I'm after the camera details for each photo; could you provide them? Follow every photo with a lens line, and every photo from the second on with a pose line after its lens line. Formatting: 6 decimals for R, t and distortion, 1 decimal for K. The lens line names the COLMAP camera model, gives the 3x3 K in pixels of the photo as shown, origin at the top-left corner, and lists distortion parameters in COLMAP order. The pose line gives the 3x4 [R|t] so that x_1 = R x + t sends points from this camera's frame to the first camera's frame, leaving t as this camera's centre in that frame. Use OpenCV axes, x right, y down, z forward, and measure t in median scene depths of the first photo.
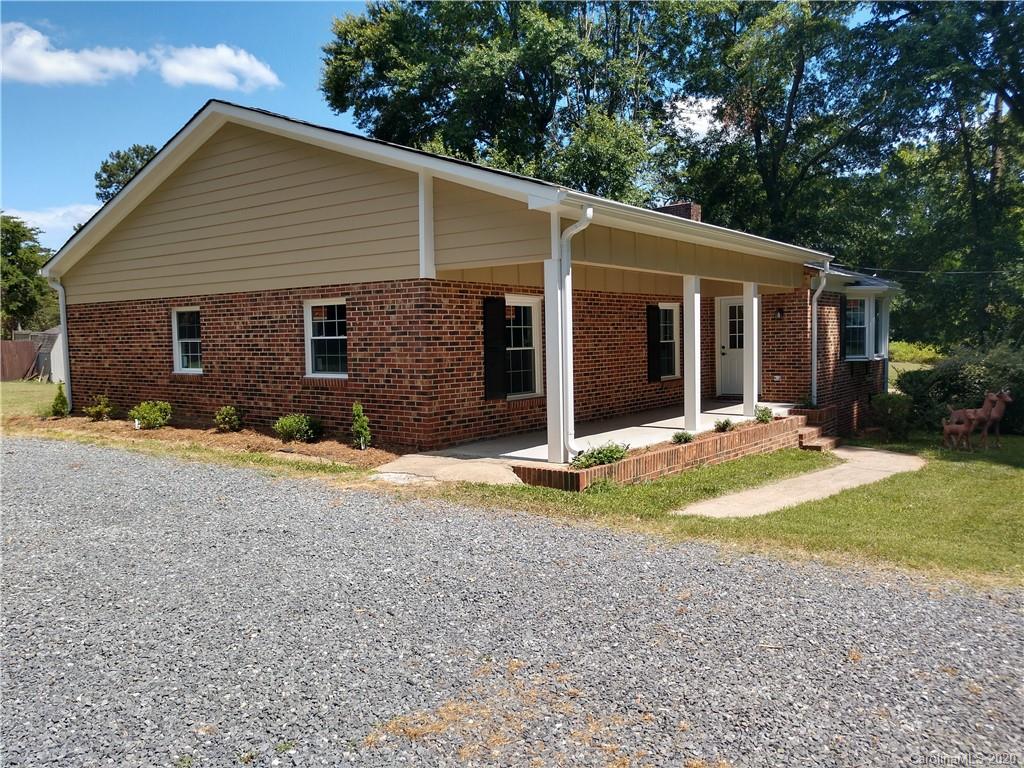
lens RADIAL K [[770.0, 0, 518.5], [0, 770.0, 384.8], [0, 0, 1]] dist [-0.003780, -0.001597]
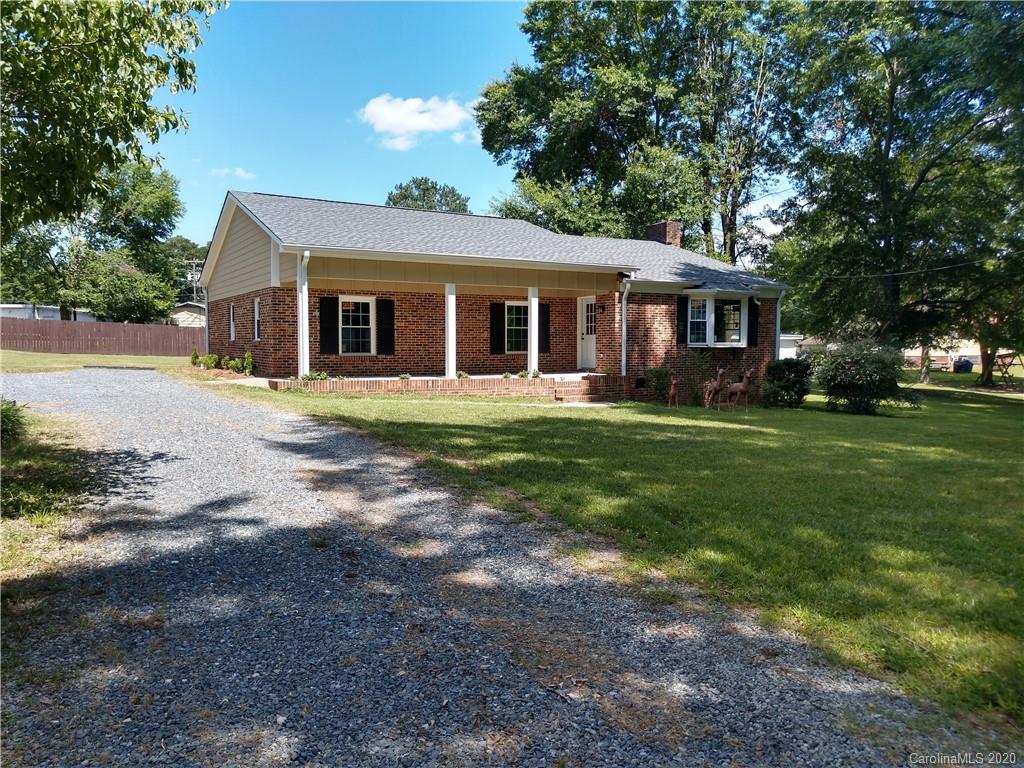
lens RADIAL K [[770.0, 0, 518.5], [0, 770.0, 384.8], [0, 0, 1]] dist [-0.003780, -0.001597]
pose [[0.919243, 0.043113, -0.391323, 0.641382], [-0.045628, 0.998954, 0.002874, 0.038753], [0.391038, 0.015213, 0.920249, -0.278948]]
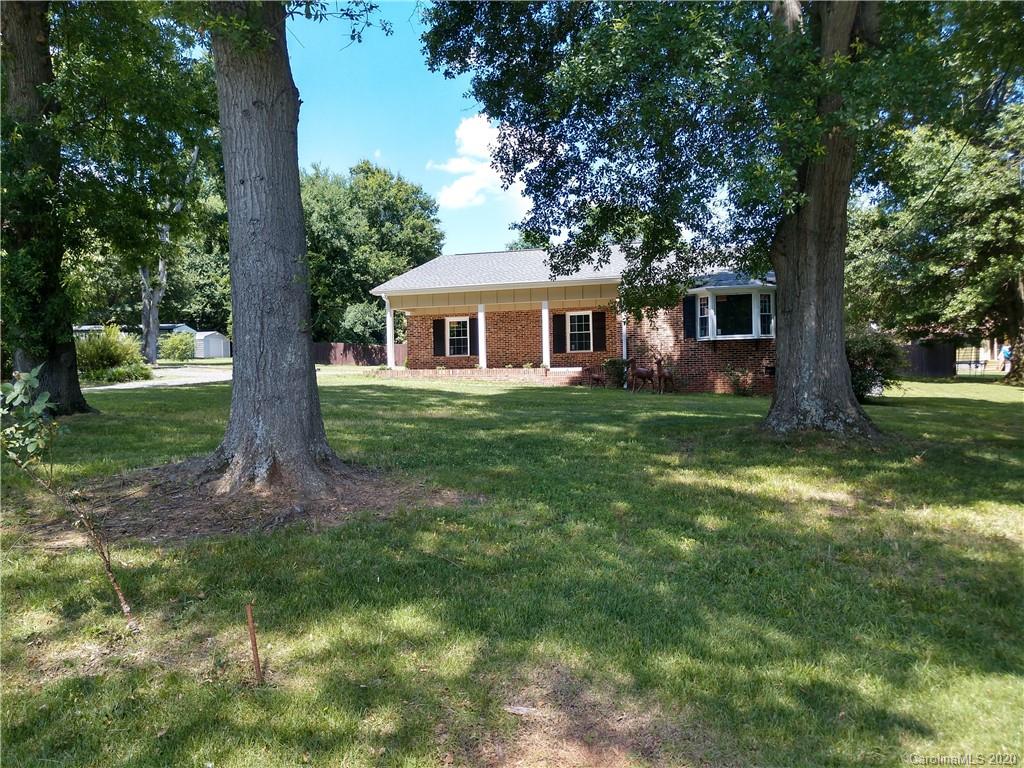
lens RADIAL K [[756.5, 0, 517.4], [0, 756.5, 386.4], [0, 0, 1]] dist [0.003672, 0.009764]
pose [[0.343466, 0.043295, -0.938166, 1.559528], [-0.033741, 0.998861, 0.033743, 0.015626], [0.938559, 0.020065, 0.344536, 0.198116]]
